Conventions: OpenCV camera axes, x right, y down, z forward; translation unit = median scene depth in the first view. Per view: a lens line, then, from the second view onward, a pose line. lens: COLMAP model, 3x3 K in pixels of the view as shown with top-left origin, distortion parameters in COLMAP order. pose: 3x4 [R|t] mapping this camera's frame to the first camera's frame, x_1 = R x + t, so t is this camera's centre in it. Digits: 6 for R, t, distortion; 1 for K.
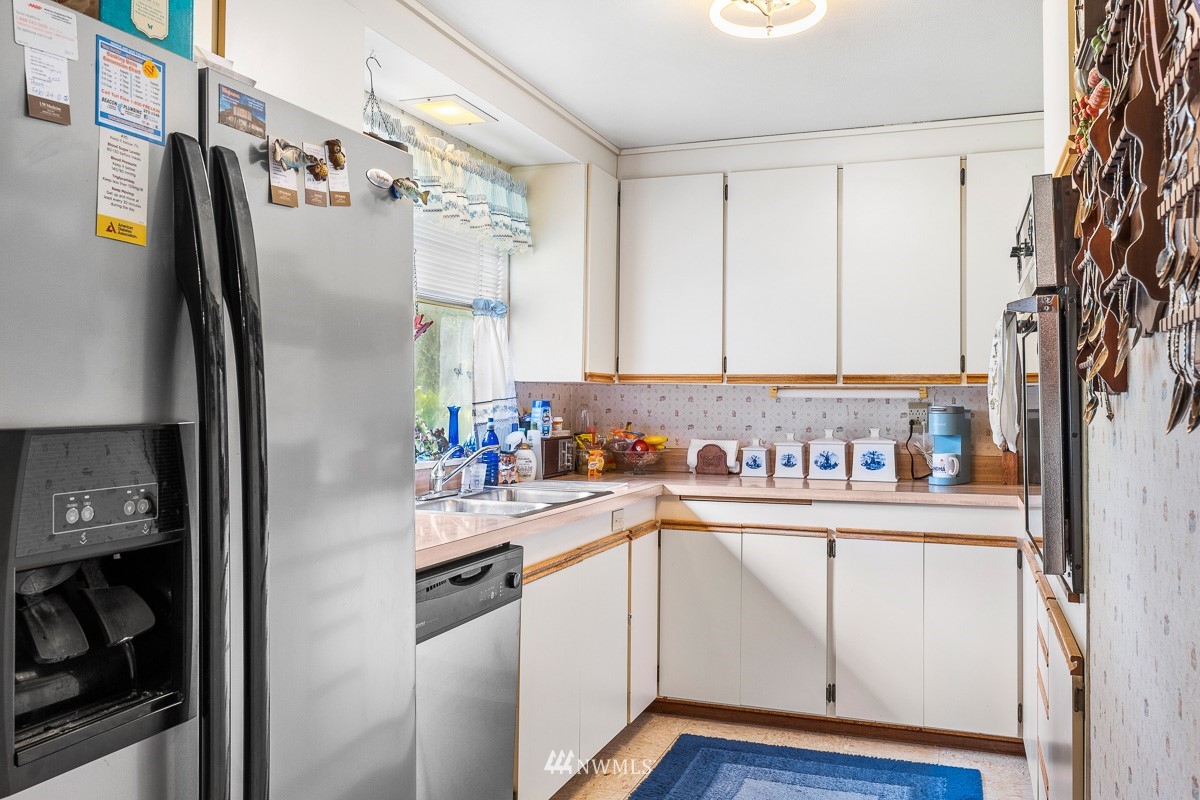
lens RADIAL K [[982.5, 0, 600.0], [0, 982.5, 400.0], [0, 0, 1]] dist [-0.001397, -0.000096]
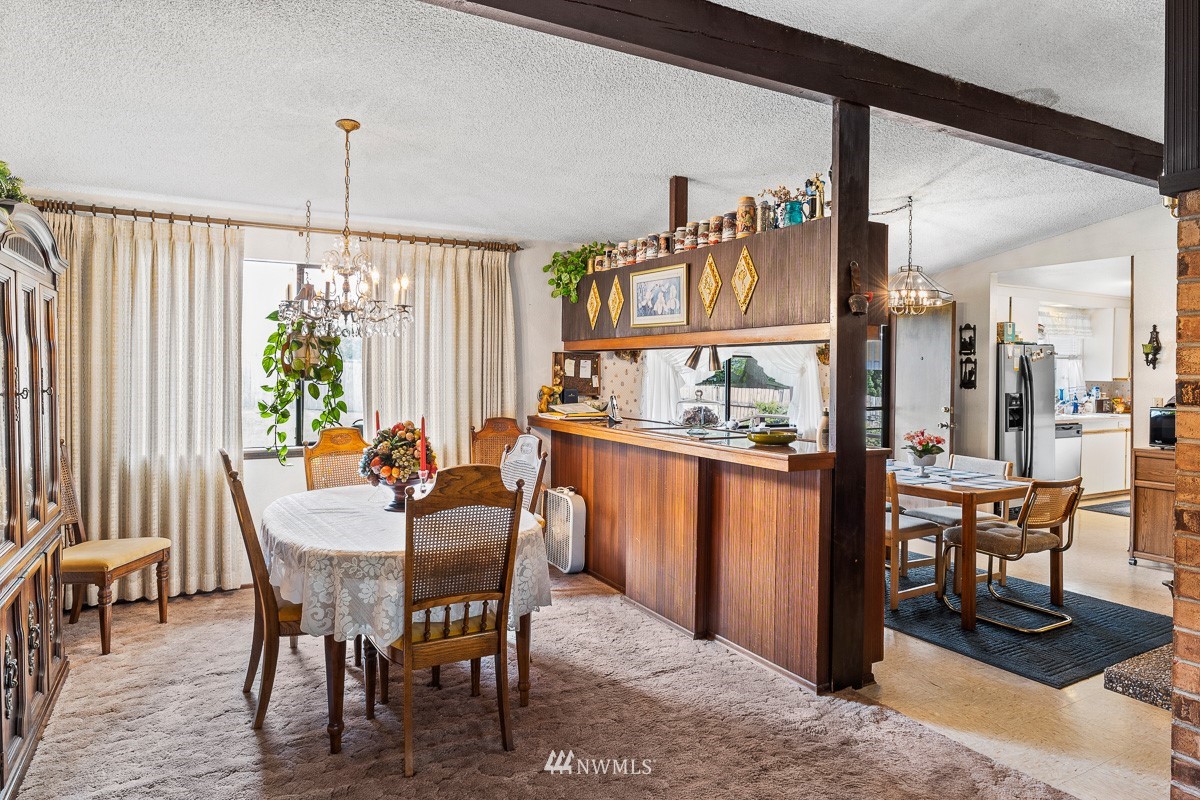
lens RADIAL K [[712.6, 0, 601.0], [0, 712.6, 375.2], [0, 0, 1]] dist [-0.002834, -0.000247]
pose [[0.755006, 0.004894, -0.655699, 0.226504], [-0.003366, 0.999988, 0.003588, -0.038561], [0.655709, -0.000502, 0.755014, -1.647690]]
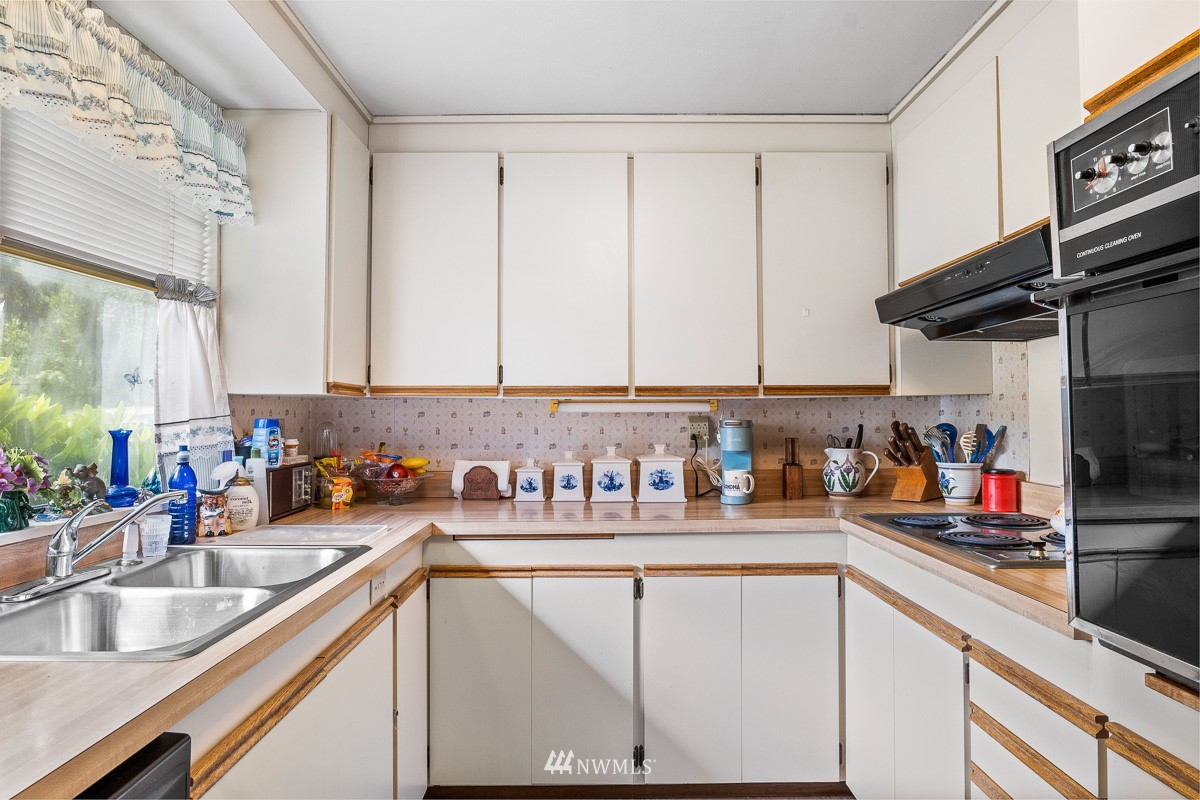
lens RADIAL K [[705.3, 0, 600.0], [0, 705.3, 400.0], [0, 0, 1]] dist [-0.044075, 0.040607]
pose [[0.937050, -0.003150, 0.349182, -0.007069], [0.010246, 0.999777, -0.018477, -0.001561], [-0.349046, 0.020891, 0.936873, 0.407378]]
